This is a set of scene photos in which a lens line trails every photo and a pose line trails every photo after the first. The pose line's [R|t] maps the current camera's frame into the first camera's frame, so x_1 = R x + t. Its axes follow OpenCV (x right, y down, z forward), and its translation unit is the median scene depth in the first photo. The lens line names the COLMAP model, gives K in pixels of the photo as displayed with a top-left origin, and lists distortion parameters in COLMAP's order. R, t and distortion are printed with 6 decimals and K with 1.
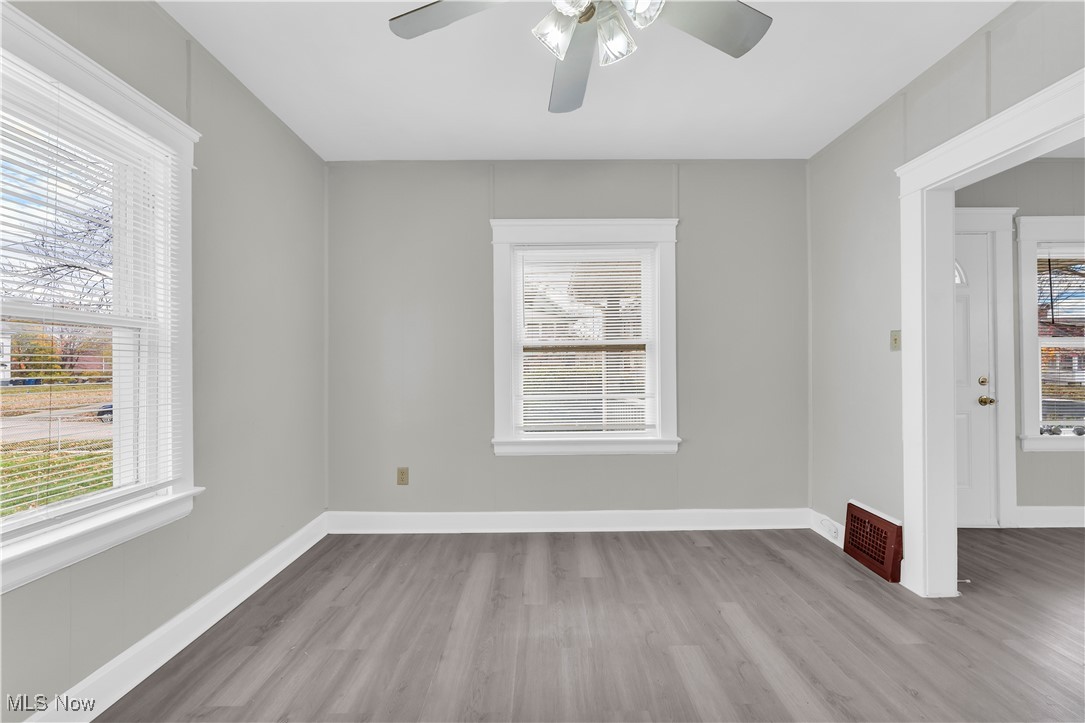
lens RADIAL K [[438.1, 0, 542.5], [0, 438.1, 361.5], [0, 0, 1]] dist [-0.000345, -0.000314]
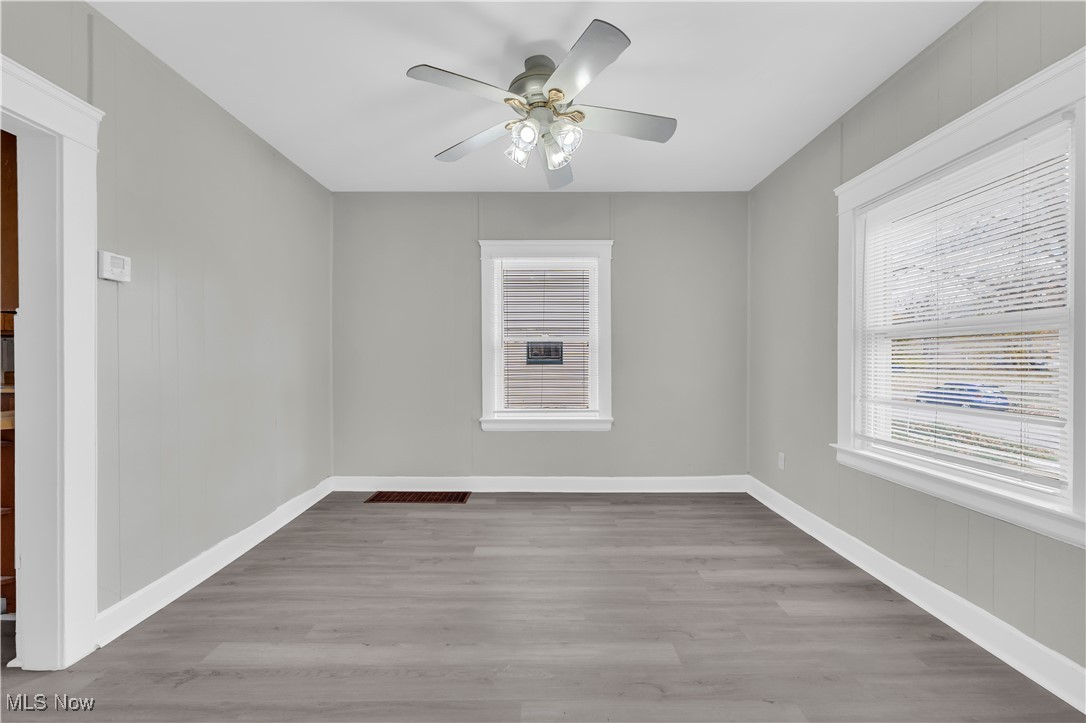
lens RADIAL K [[443.3, 0, 543.0], [0, 443.3, 361.5], [0, 0, 1]] dist [-0.000957, -0.000166]
pose [[-0.005860, 0.013543, -0.999891, 0.886314], [0.014082, 0.999810, 0.013459, -0.004625], [0.999884, -0.014001, -0.006049, 0.499540]]
